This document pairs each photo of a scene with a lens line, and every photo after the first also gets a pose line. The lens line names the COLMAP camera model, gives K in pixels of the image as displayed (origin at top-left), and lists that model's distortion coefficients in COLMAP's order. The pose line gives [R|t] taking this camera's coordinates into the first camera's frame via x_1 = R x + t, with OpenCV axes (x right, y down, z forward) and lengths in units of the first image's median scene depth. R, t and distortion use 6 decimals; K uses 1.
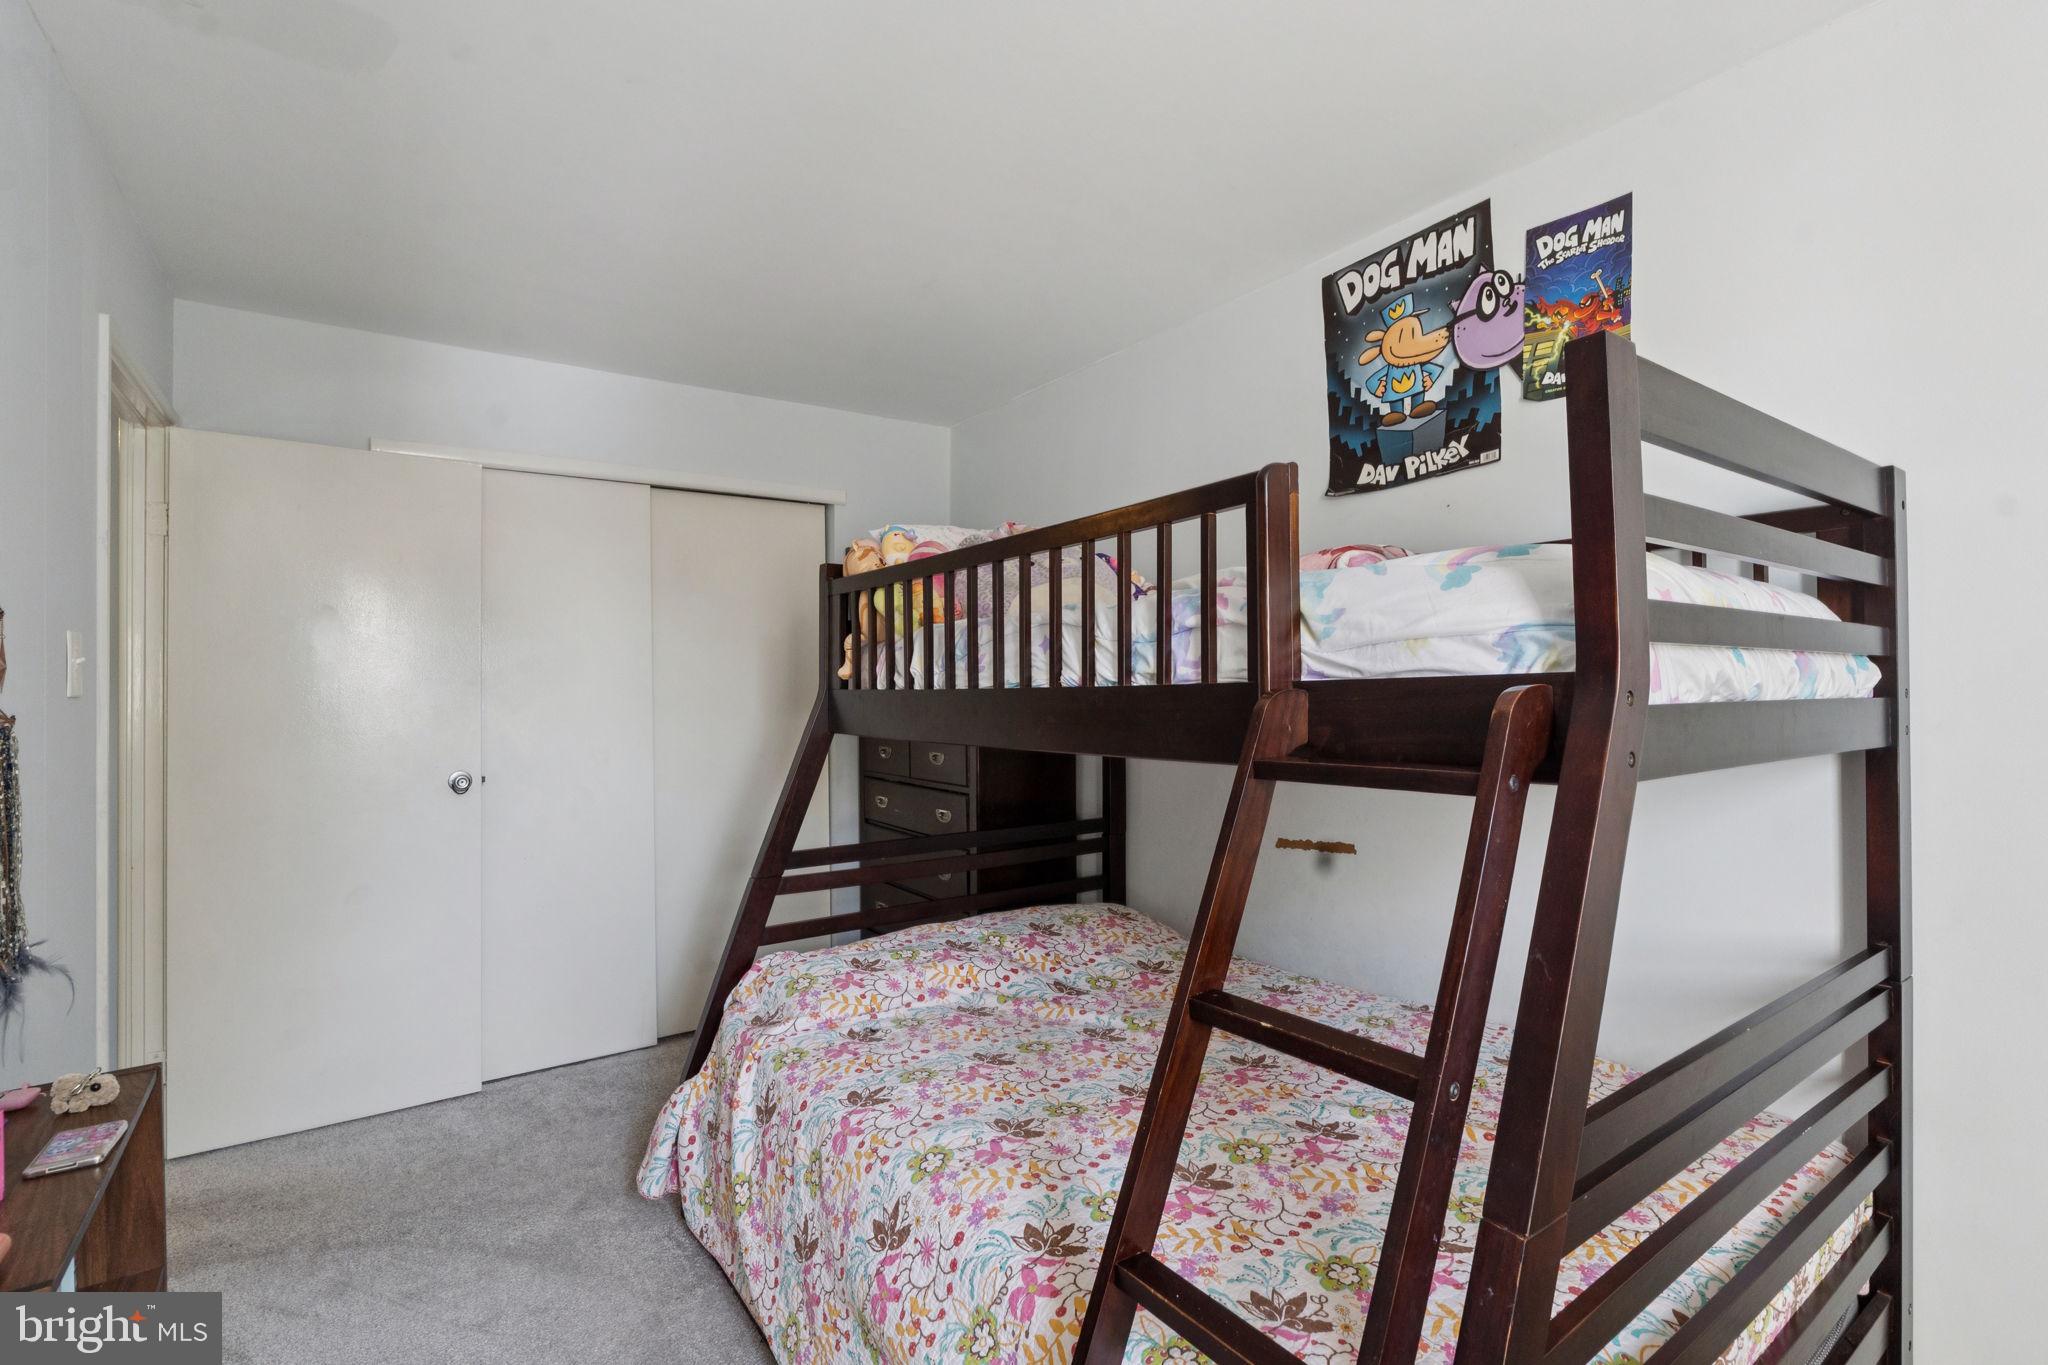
lens RADIAL K [[917.5, 0, 1005.5], [0, 917.5, 678.5], [0, 0, 1]] dist [-0.002316, 0.000161]
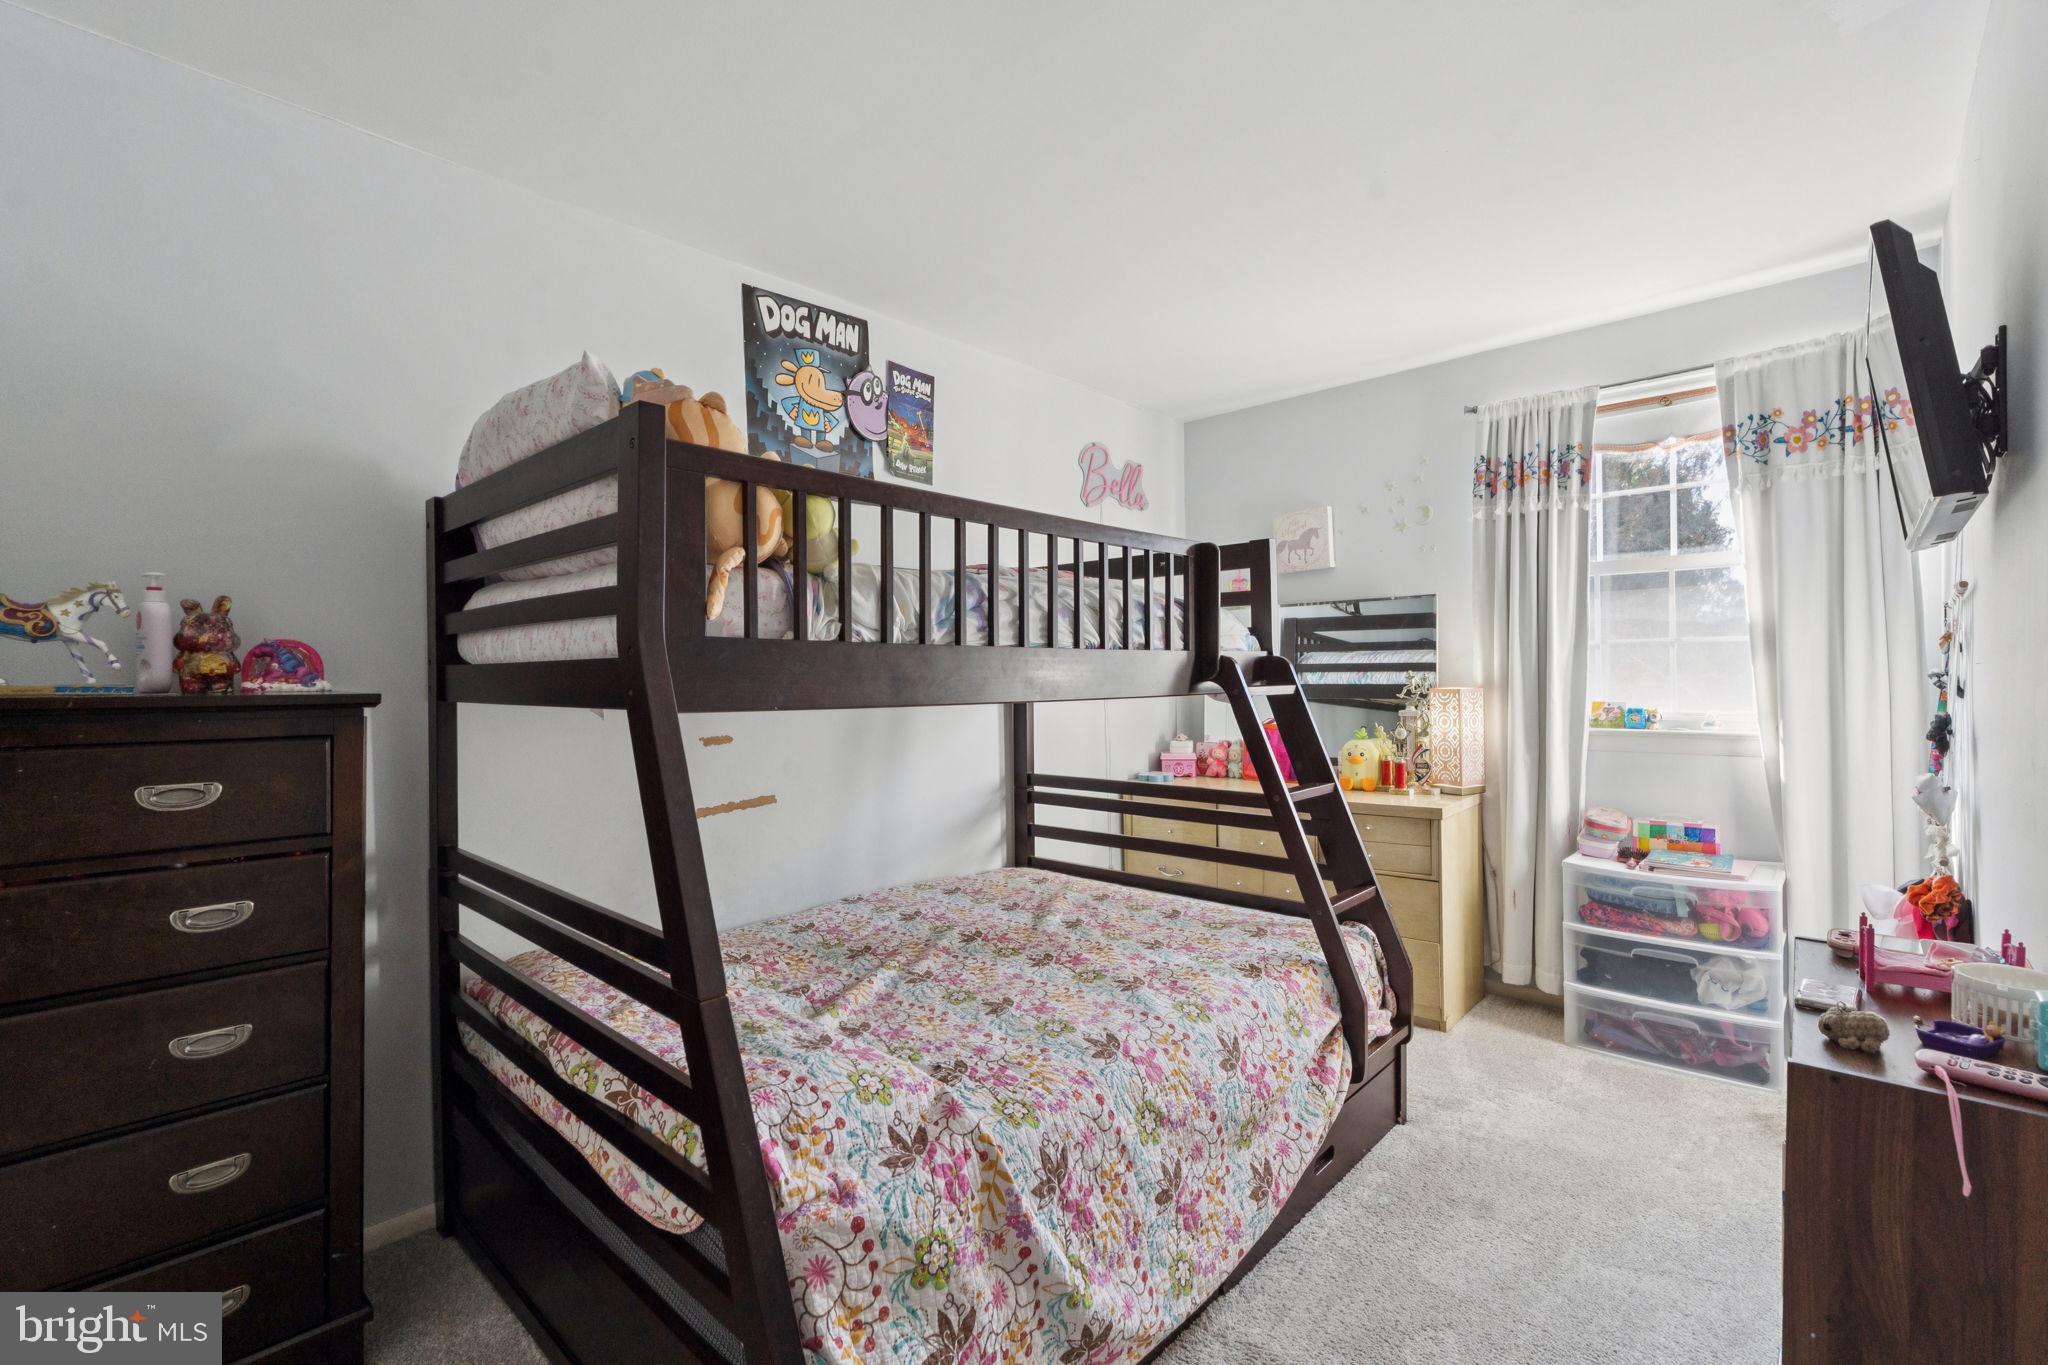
lens RADIAL K [[917.5, 0, 1005.5], [0, 917.5, 678.5], [0, 0, 1]] dist [-0.002316, 0.000161]
pose [[-0.206374, 0.008882, 0.978433, -0.872410], [-0.000716, 0.999957, -0.009228, 0.048171], [-0.978473, -0.002605, -0.206358, 1.025969]]
